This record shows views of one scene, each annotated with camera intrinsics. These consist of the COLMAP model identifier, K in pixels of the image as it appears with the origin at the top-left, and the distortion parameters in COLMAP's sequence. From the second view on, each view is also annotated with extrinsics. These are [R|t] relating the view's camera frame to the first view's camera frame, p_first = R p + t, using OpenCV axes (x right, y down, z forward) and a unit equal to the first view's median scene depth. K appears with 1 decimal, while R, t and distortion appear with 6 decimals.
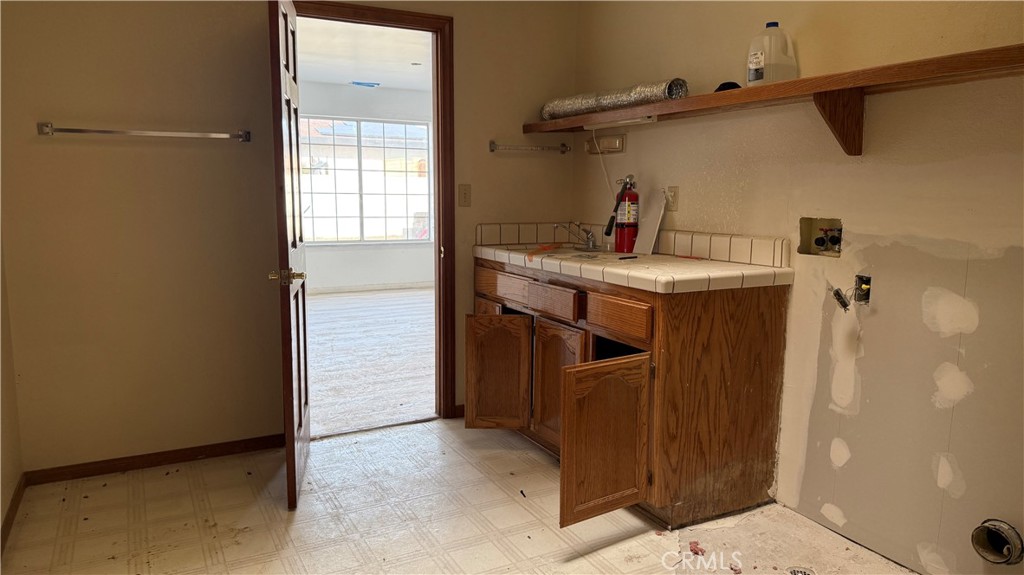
lens RADIAL K [[706.4, 0, 514.7], [0, 706.4, 292.7], [0, 0, 1]] dist [0.091611, -0.138373]
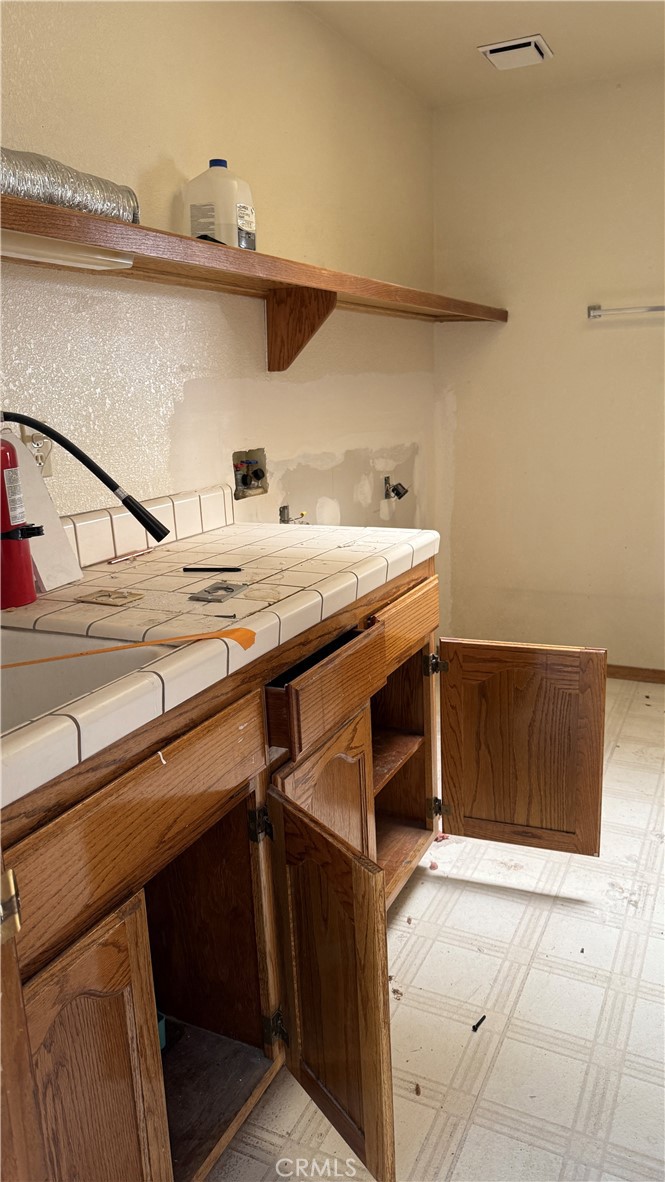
lens RADIAL K [[815.3, 0, 338.8], [0, 815.3, 586.5], [0, 0, 1]] dist [0.091611, -0.138373]
pose [[-0.591257, -0.174749, 0.787323, -0.377902], [0.148743, 0.935866, 0.319421, -0.238787], [-0.792648, 0.305969, -0.527344, 1.452116]]
